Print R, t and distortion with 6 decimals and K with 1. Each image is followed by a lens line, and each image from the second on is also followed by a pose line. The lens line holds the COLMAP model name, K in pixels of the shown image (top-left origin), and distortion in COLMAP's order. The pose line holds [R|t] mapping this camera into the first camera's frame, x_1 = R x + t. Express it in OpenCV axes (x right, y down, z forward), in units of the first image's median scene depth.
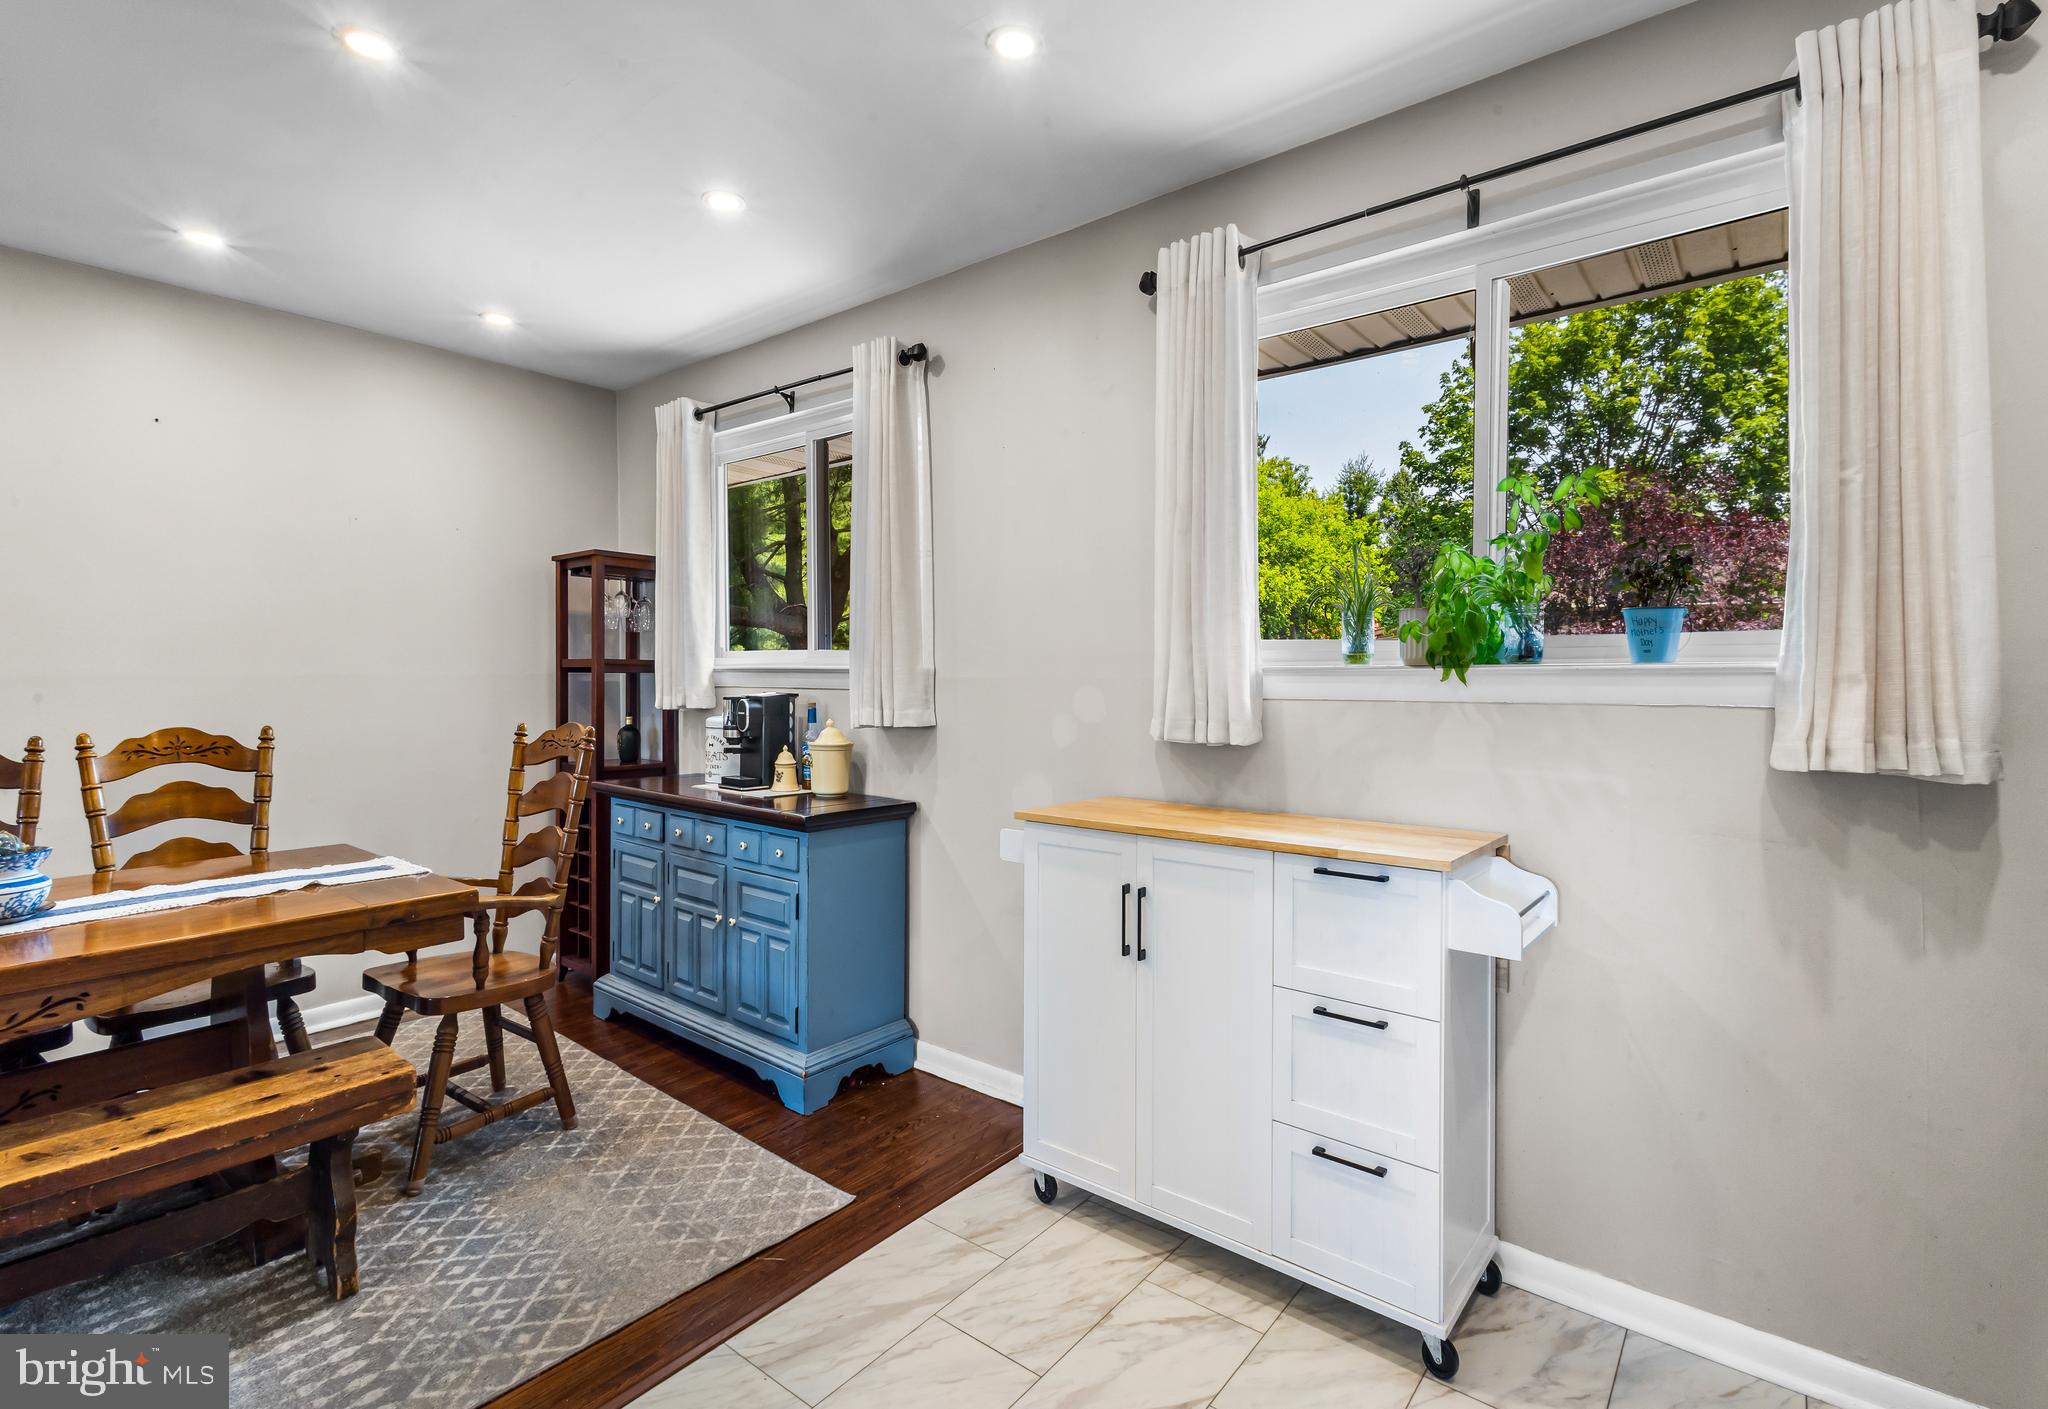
lens RADIAL K [[950.6, 0, 1017.9], [0, 950.6, 705.9], [0, 0, 1]] dist [0.010673, -0.002371]
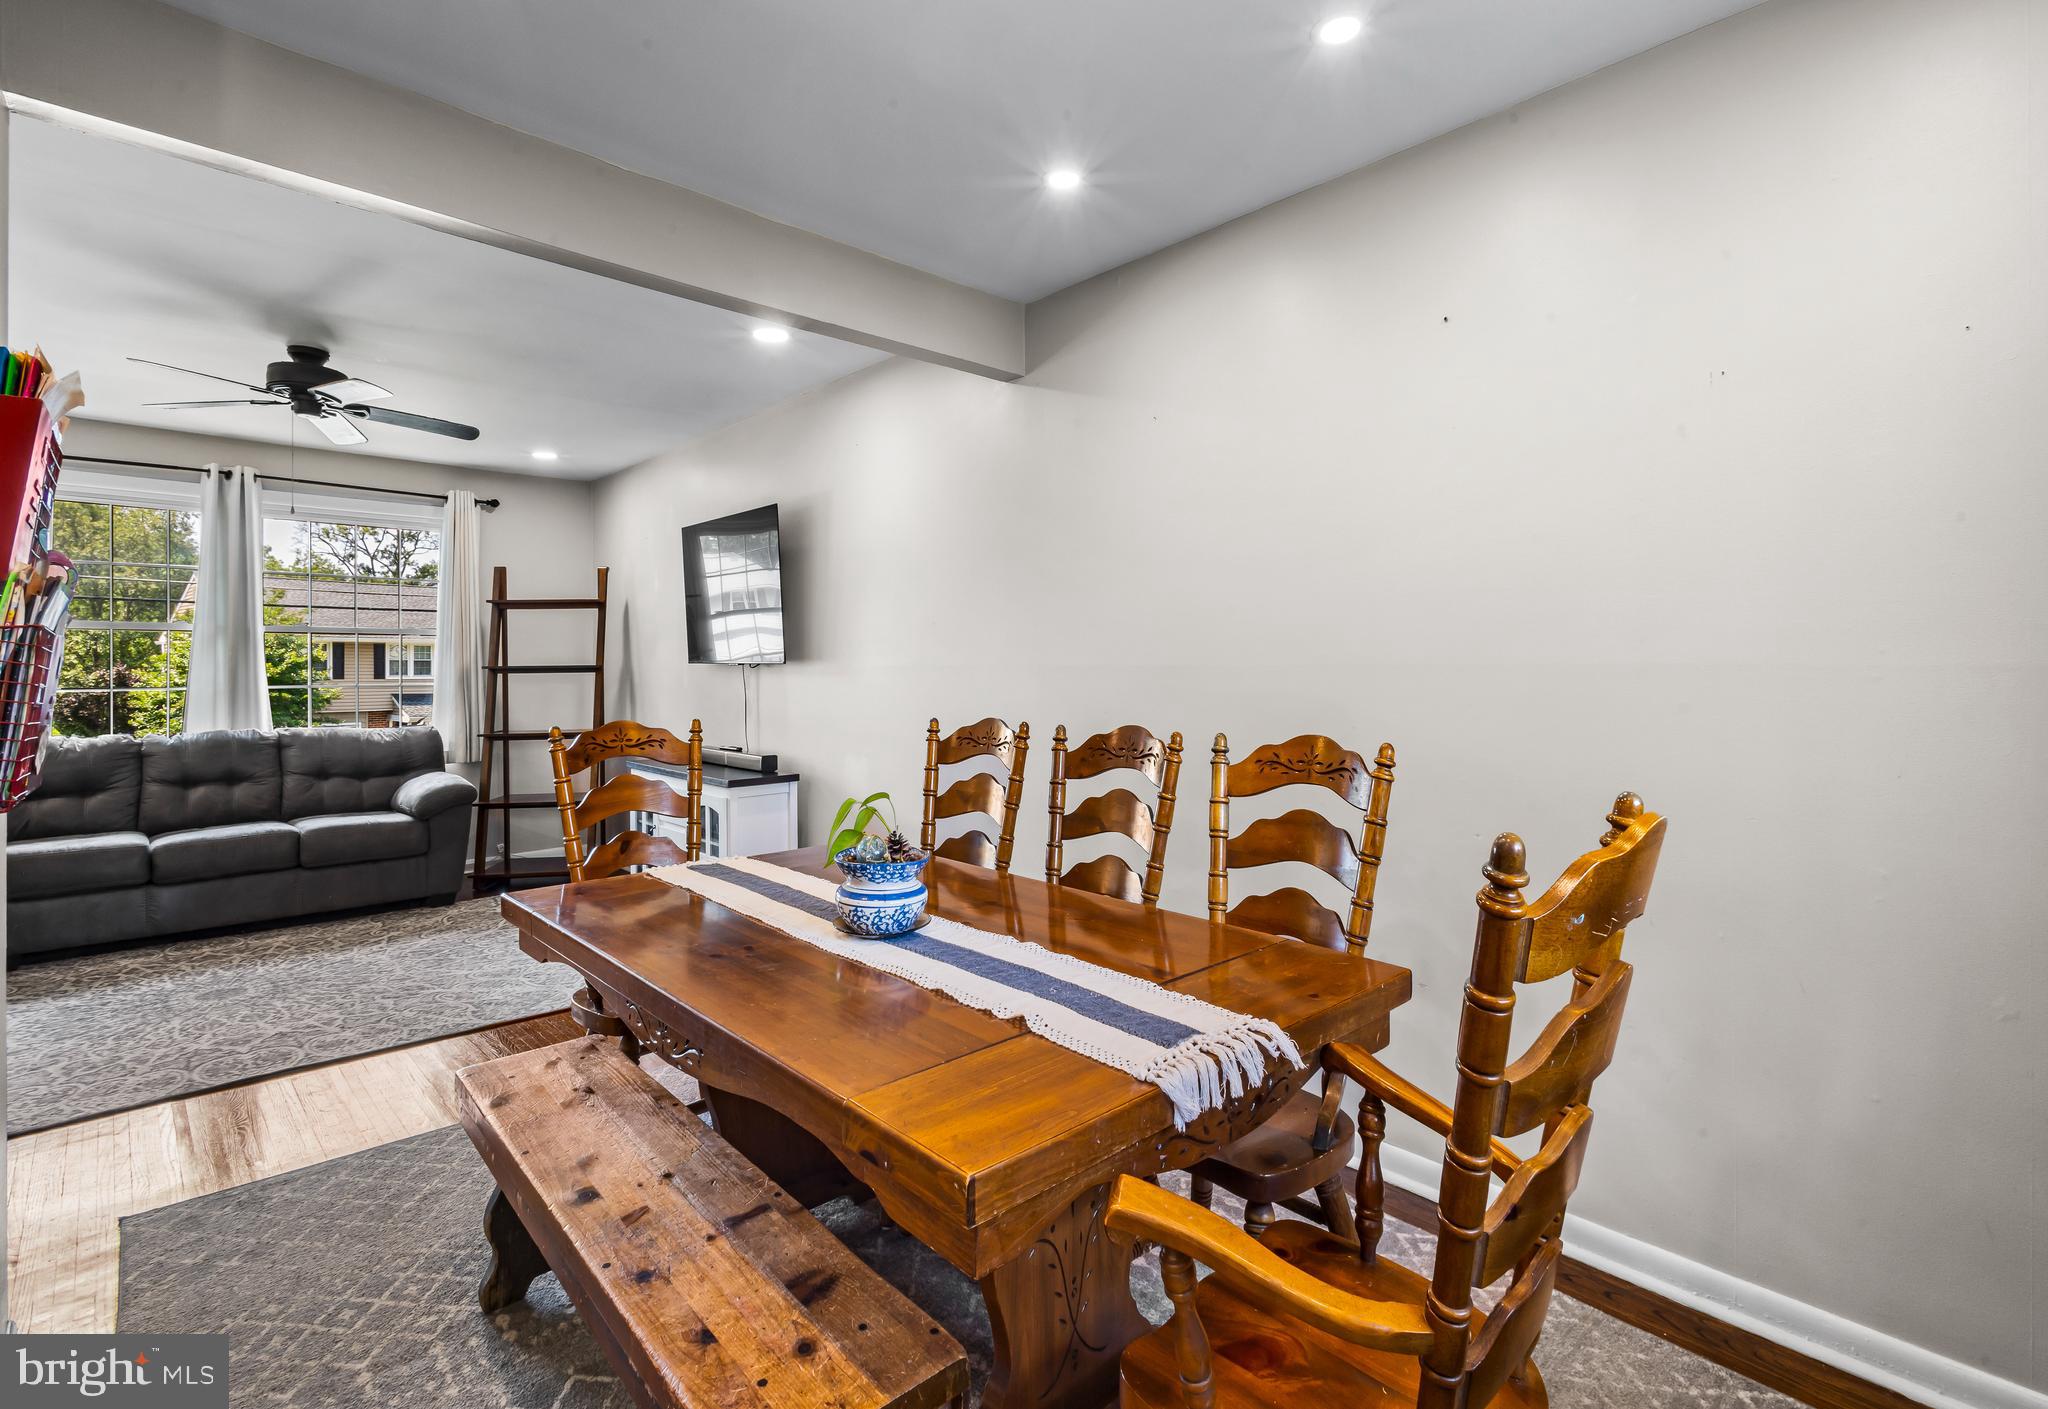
lens RADIAL K [[950.6, 0, 1021.1], [0, 950.6, 669.4], [0, 0, 1]] dist [0.010673, -0.002371]
pose [[-0.129372, 0.007140, -0.991570, -0.134145], [-0.034679, 0.999330, 0.011720, -0.028766], [0.990989, 0.035903, -0.129038, 0.884889]]
